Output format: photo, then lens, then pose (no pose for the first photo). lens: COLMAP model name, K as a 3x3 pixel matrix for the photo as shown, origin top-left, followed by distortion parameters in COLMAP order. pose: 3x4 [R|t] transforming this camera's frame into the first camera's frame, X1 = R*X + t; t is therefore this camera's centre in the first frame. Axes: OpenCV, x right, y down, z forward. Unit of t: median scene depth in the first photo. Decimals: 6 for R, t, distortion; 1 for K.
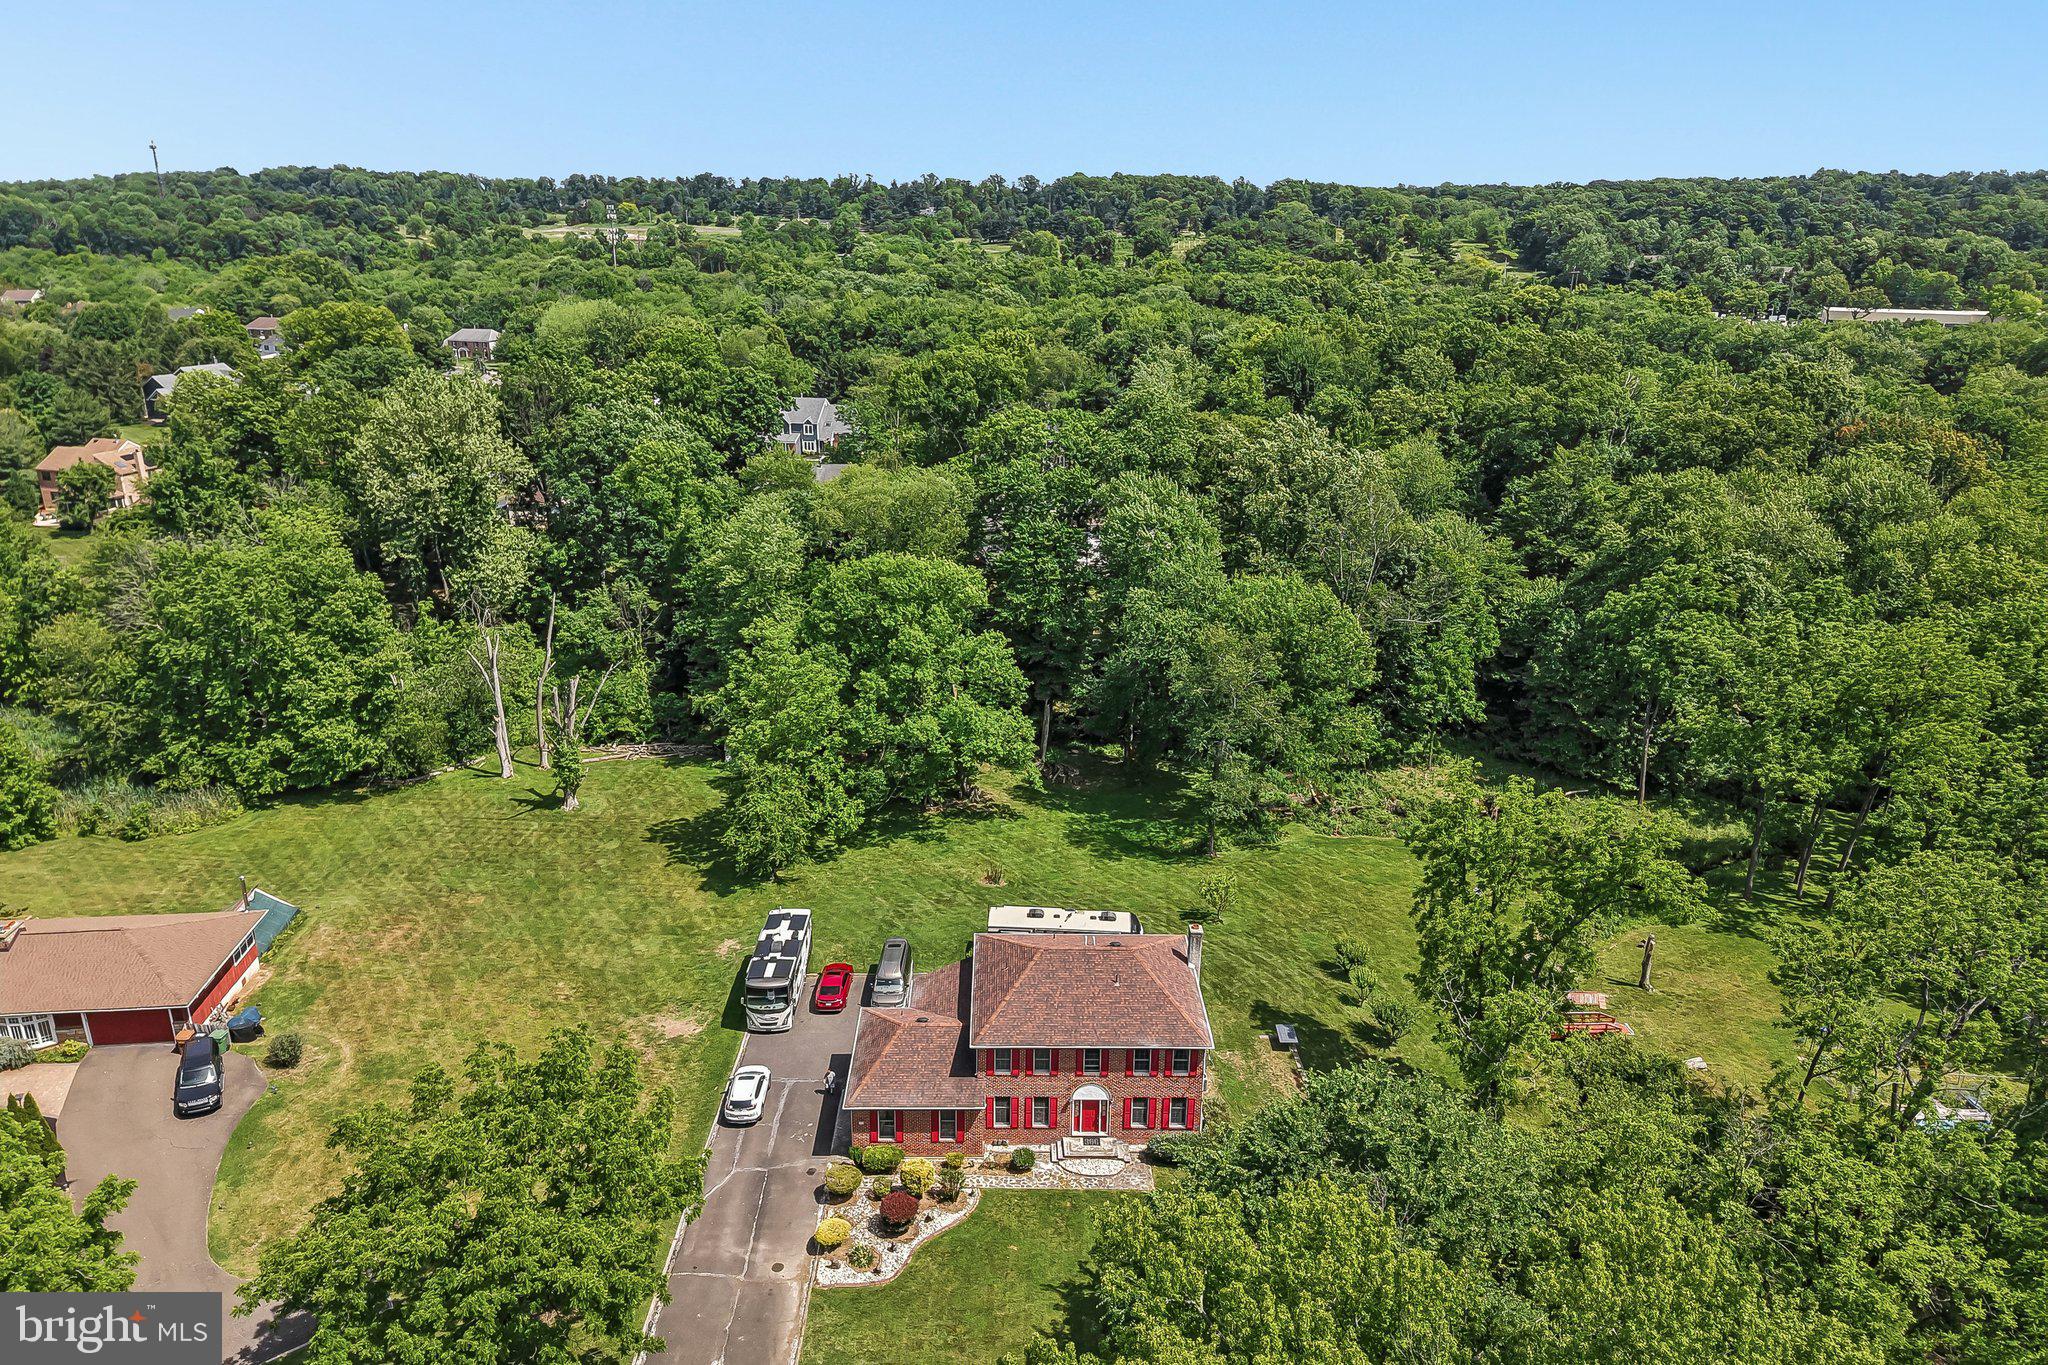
lens RADIAL K [[1371.4, 0, 1013.7], [0, 1371.4, 698.4], [0, 0, 1]] dist [0.015619, -0.018514]
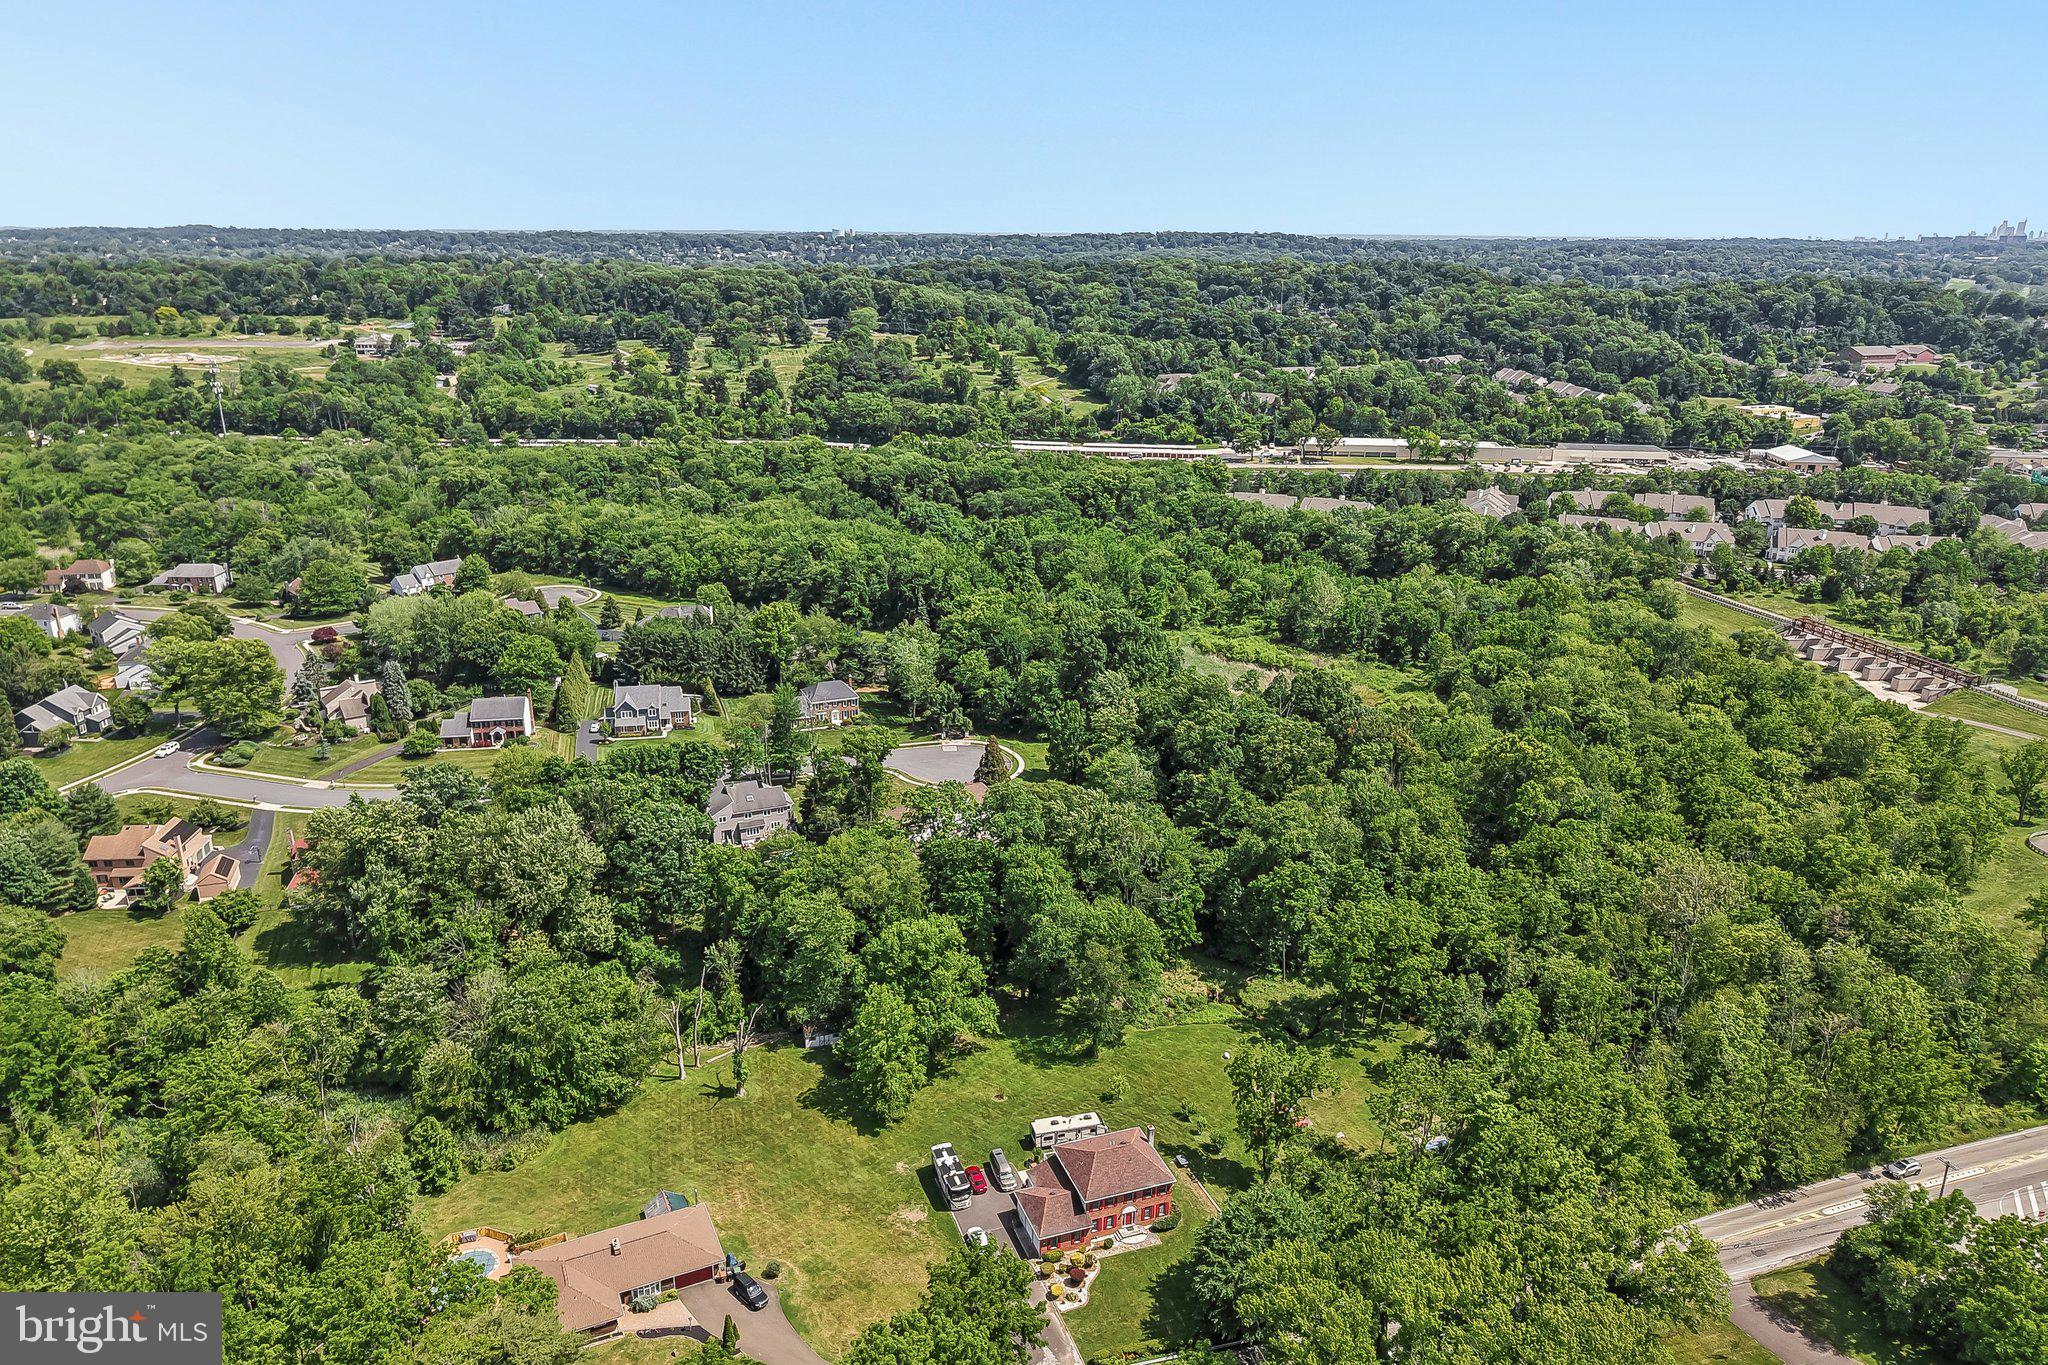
lens RADIAL K [[1371.4, 0, 1019.0], [0, 1371.4, 701.4], [0, 0, 1]] dist [0.015619, -0.018514]
pose [[0.944503, -0.107573, 0.310390, -0.478446], [0.107947, 0.994028, 0.016026, -0.404435], [-0.310261, 0.018369, 0.950474, -0.768308]]
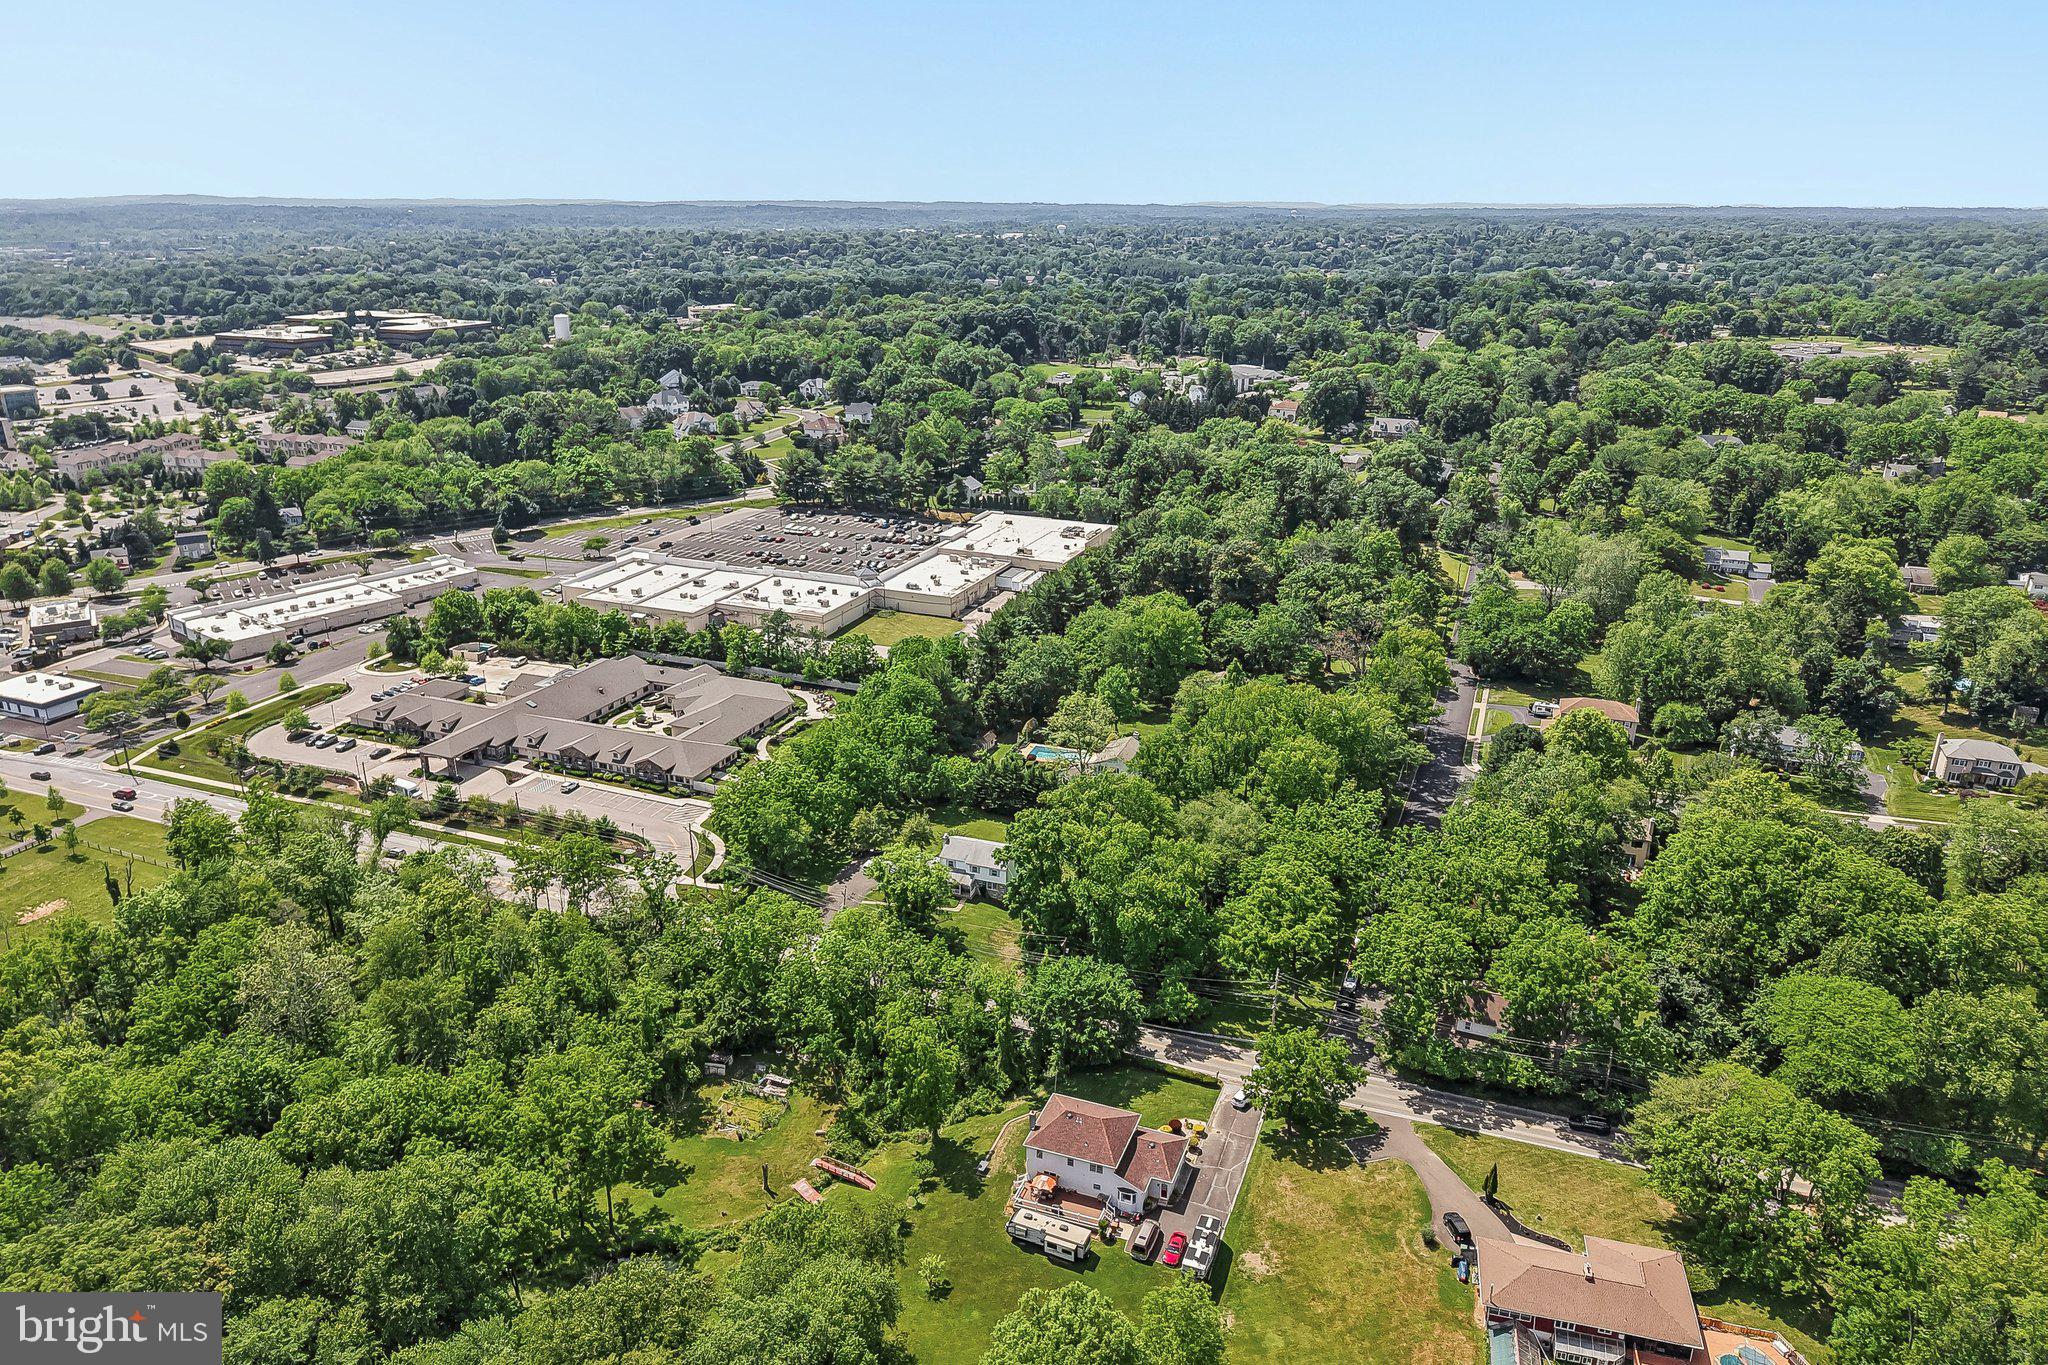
lens RADIAL K [[1371.4, 0, 1018.9], [0, 1371.4, 690.5], [0, 0, 1]] dist [0.015619, -0.018514]
pose [[-0.932046, -0.133628, 0.336800, -0.351826], [0.107479, 0.785721, 0.609172, -1.199381], [-0.346033, 0.603975, -0.717966, 1.481877]]
